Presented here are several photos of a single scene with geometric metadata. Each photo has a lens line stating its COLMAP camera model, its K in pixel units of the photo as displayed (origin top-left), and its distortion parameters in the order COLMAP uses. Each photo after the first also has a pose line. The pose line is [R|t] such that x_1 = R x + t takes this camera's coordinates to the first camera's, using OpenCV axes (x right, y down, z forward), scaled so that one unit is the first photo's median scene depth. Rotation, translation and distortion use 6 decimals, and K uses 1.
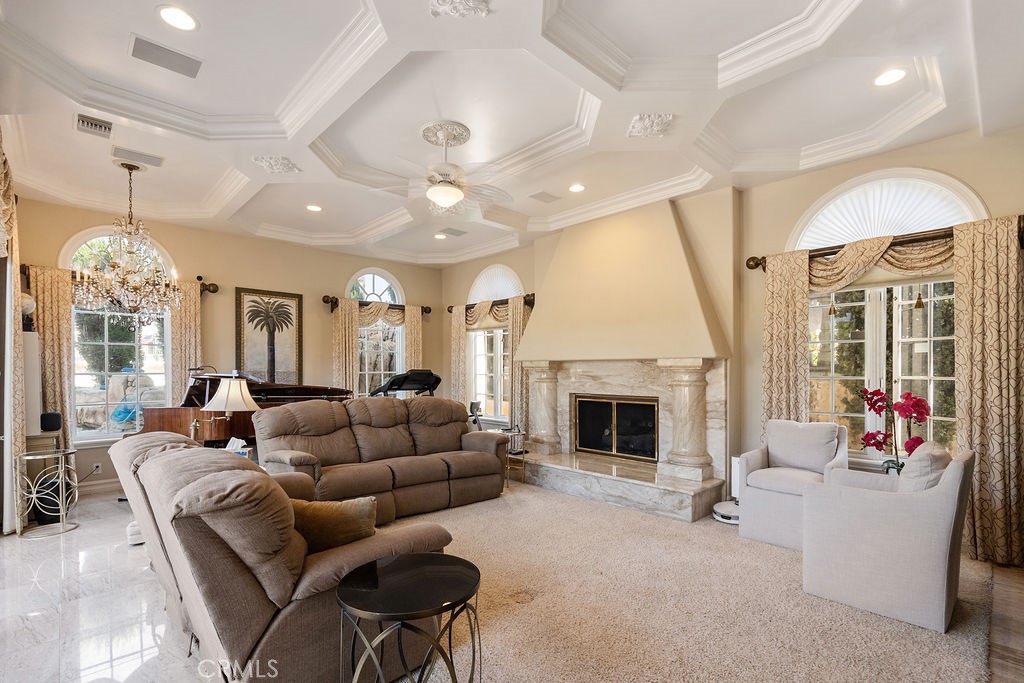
lens RADIAL K [[469.9, 0, 511.7], [0, 469.9, 370.4], [0, 0, 1]] dist [-0.001093, -0.000263]
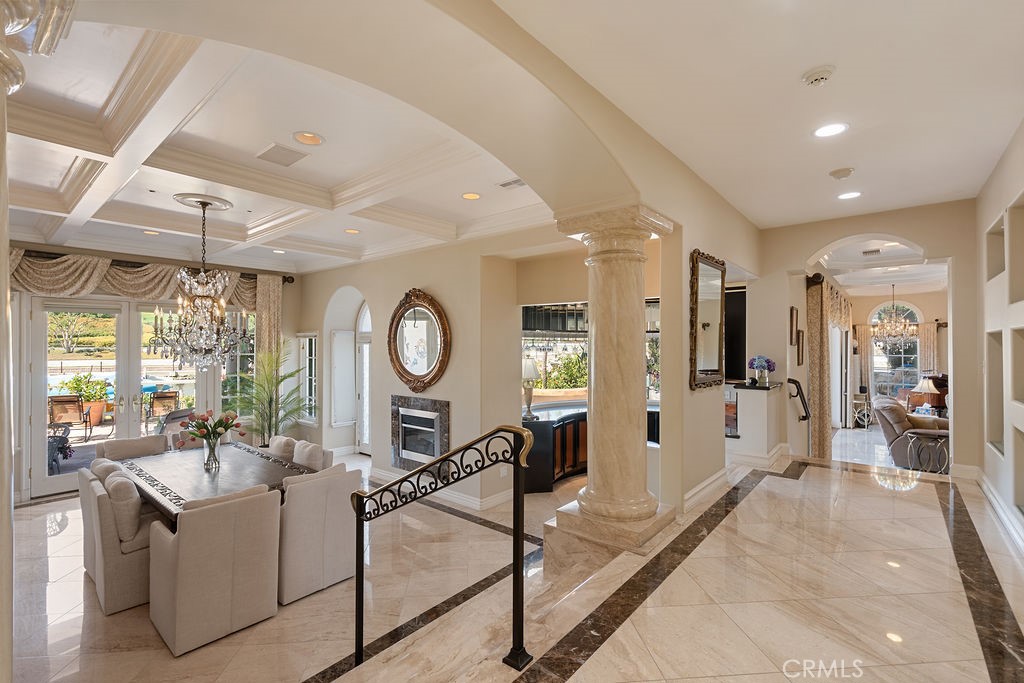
lens RADIAL K [[455.7, 0, 512.0], [0, 455.7, 341.5], [0, 0, 1]] dist [-0.000222, -0.000021]
pose [[0.112237, -0.003568, -0.993675, 1.309122], [-0.004527, 0.999981, -0.004102, -0.137290], [0.993671, 0.004958, 0.112219, -1.214604]]
